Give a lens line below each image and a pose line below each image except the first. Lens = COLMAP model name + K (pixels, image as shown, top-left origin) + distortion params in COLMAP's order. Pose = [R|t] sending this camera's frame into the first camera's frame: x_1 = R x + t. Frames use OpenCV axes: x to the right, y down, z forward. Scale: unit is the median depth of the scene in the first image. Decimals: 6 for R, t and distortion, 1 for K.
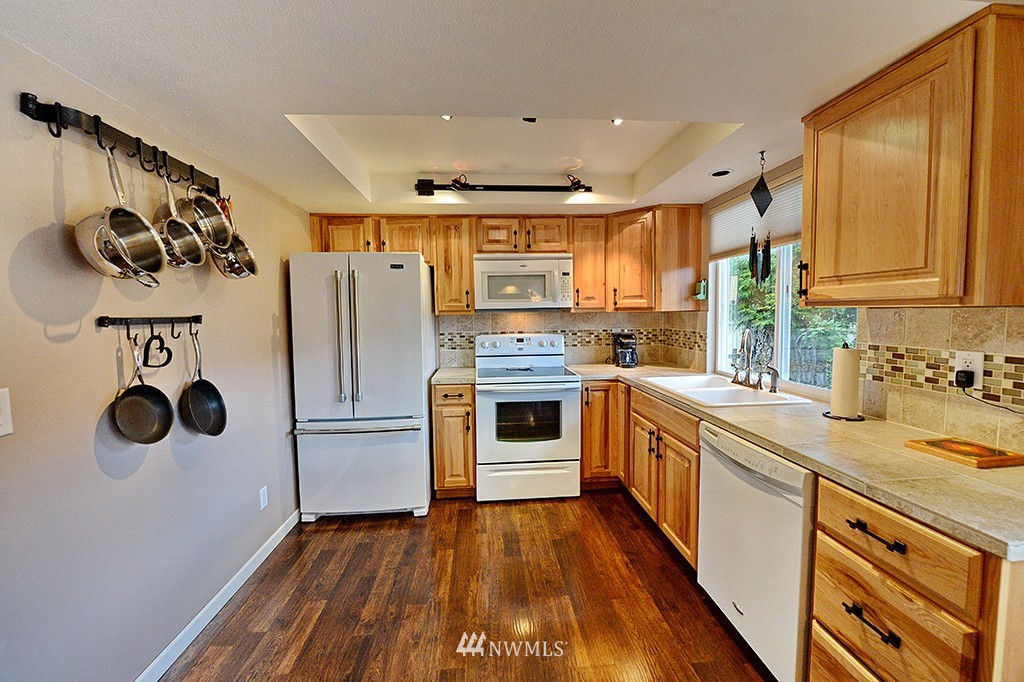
lens RADIAL K [[403.9, 0, 514.3], [0, 403.9, 338.0], [0, 0, 1]] dist [-0.008624, 0.000100]
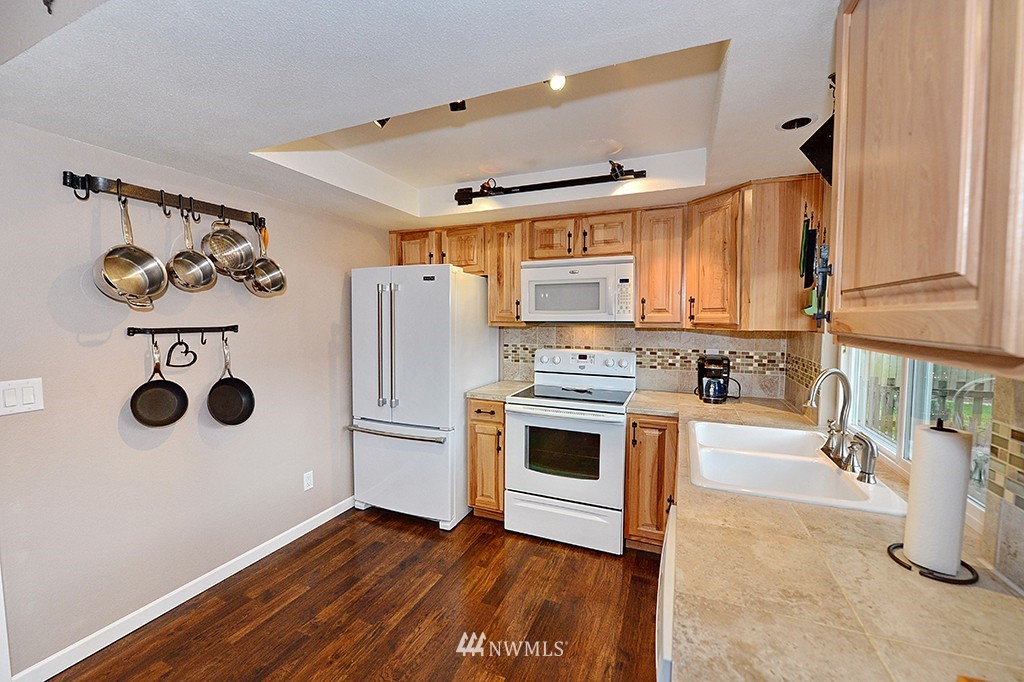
lens RADIAL K [[403.9, 0, 513.0], [0, 403.9, 338.9], [0, 0, 1]] dist [-0.008624, 0.000100]
pose [[0.887552, 0.043680, -0.458633, 0.327759], [-0.045896, 0.998926, 0.006317, -0.037534], [0.458417, 0.015443, 0.888603, 0.178416]]
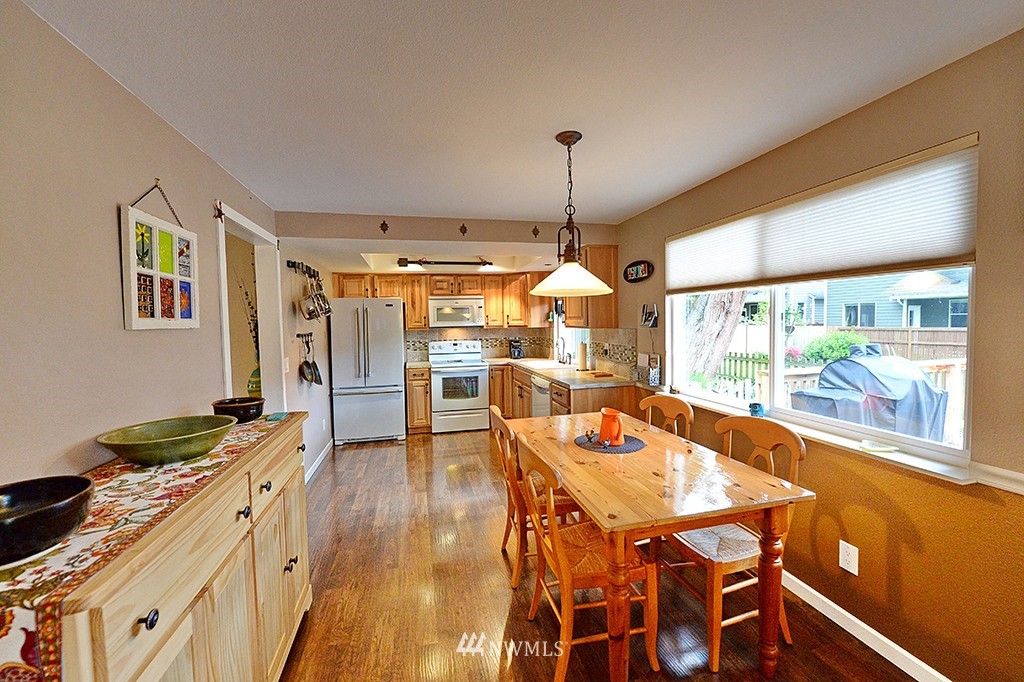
lens RADIAL K [[403.9, 0, 512.6], [0, 403.9, 338.5], [0, 0, 1]] dist [-0.008624, 0.000100]
pose [[0.988031, -0.010279, 0.153915, -0.010098], [0.014190, 0.999603, -0.024330, 0.029194], [-0.153604, 0.026223, 0.987784, -0.856530]]
